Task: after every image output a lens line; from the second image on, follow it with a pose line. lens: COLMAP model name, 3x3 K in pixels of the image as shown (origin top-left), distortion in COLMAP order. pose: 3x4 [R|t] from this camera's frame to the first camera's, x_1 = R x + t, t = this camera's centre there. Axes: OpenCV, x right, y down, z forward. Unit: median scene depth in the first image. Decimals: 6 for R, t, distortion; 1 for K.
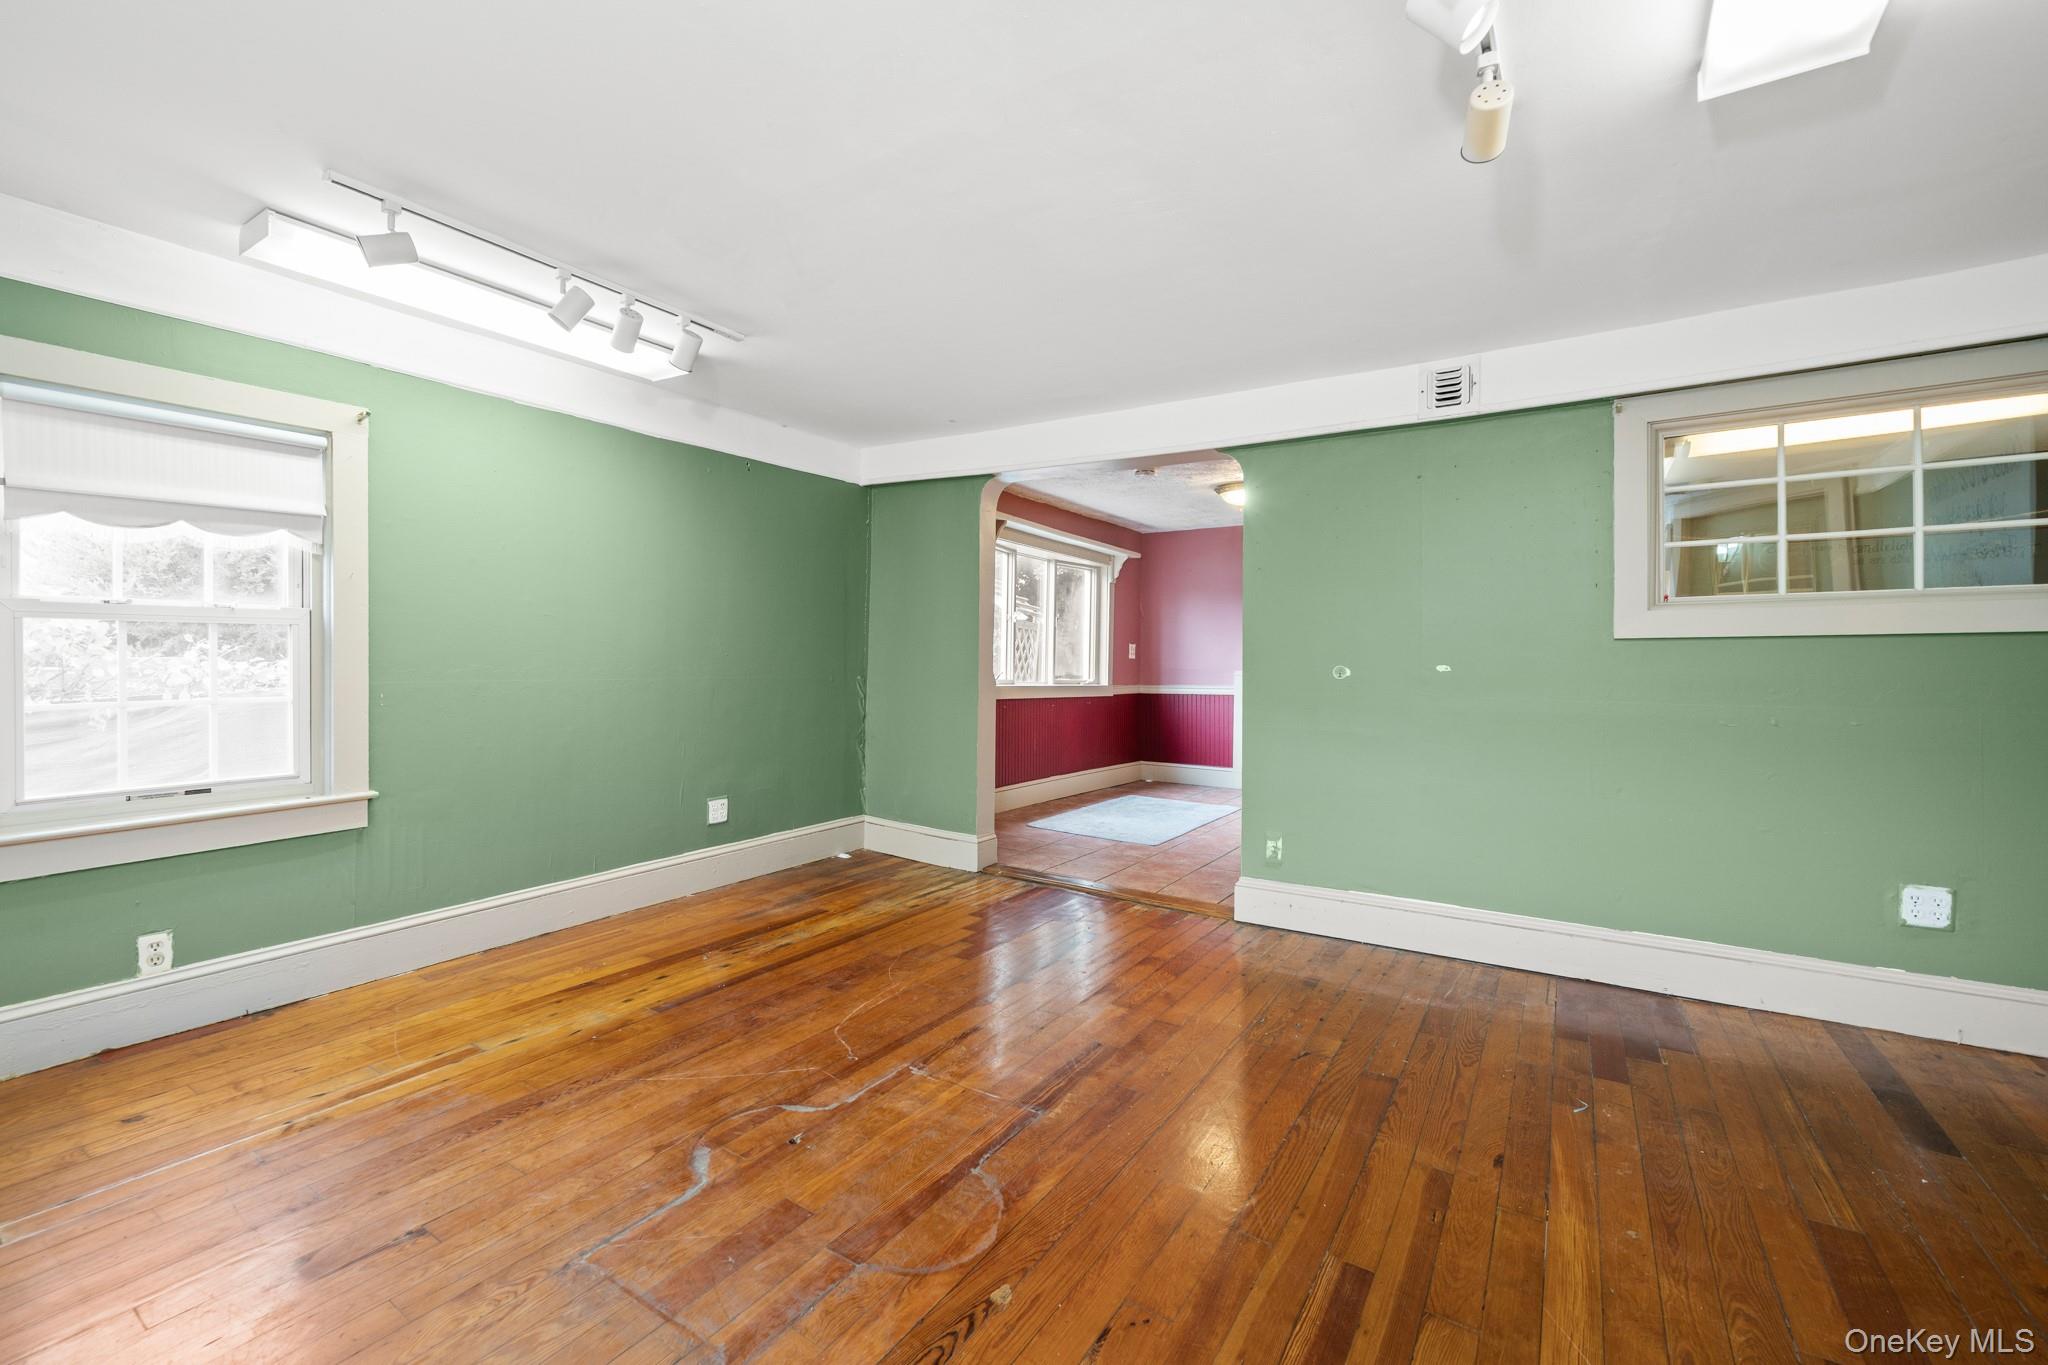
lens RADIAL K [[857.4, 0, 1004.1], [0, 857.4, 661.0], [0, 0, 1]] dist [-0.002326, 0.000110]
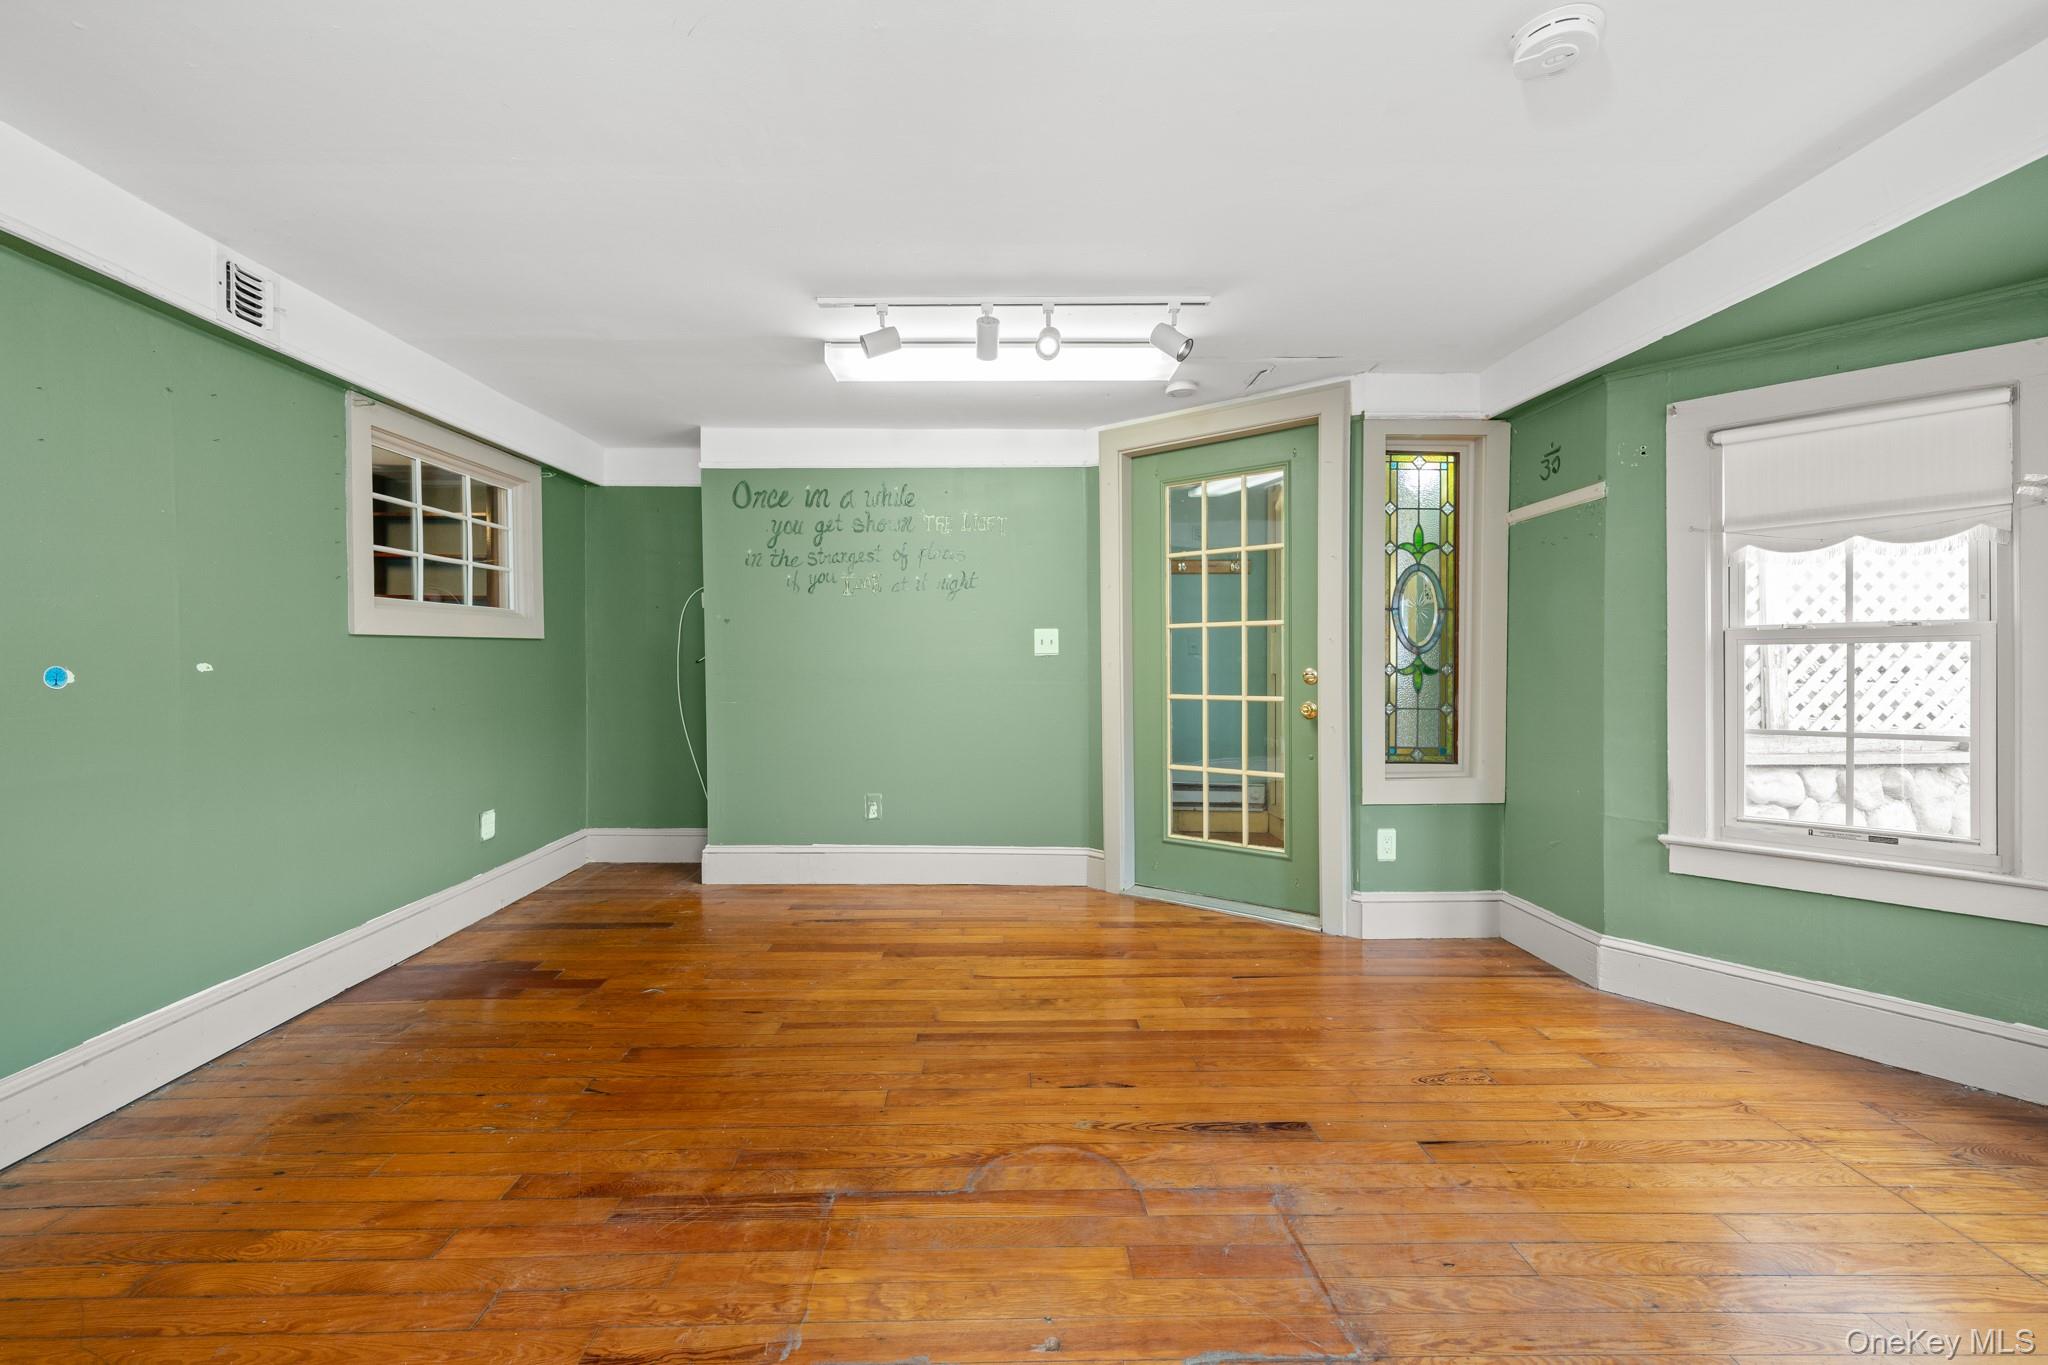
lens RADIAL K [[840.5, 0, 1010.5], [0, 840.5, 669.9], [0, 0, 1]] dist [-0.000381, -0.000018]
pose [[-0.571964, -0.017479, 0.820092, -0.577335], [-0.004531, 0.999825, 0.018150, -0.006664], [-0.820266, 0.006665, -0.571943, 1.046816]]
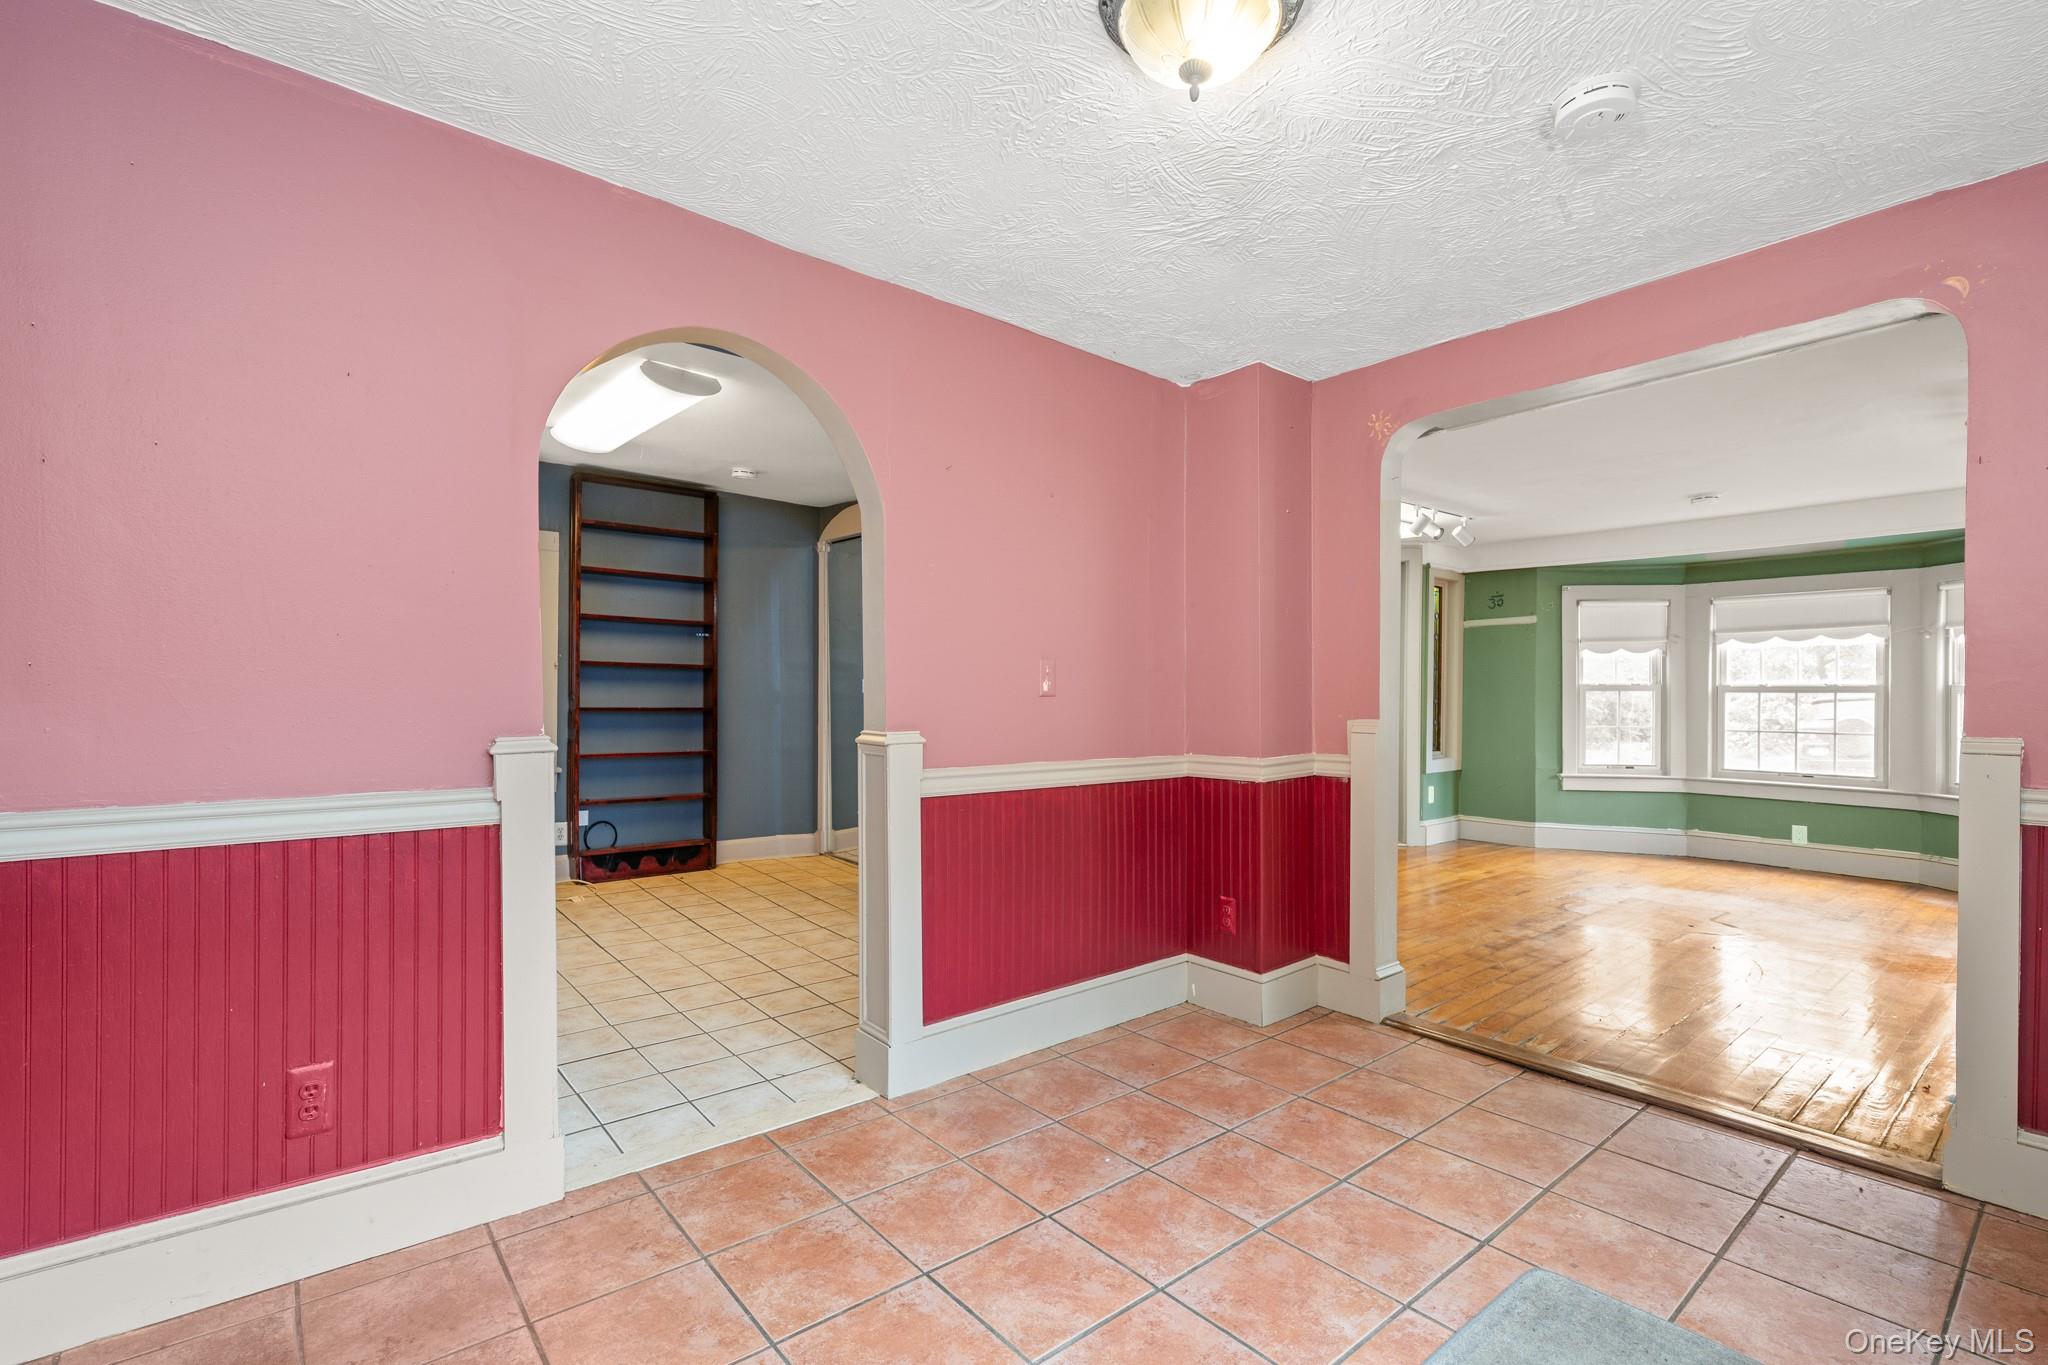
lens RADIAL K [[927.0, 0, 1003.7], [0, 927.0, 690.8], [0, 0, 1]] dist [-0.001562, 0.000107]
pose [[-0.955711, -0.016690, 0.293833, 0.535428], [-0.015989, 0.999861, 0.004789, -0.009382], [-0.293872, -0.000121, -0.955845, 2.736661]]
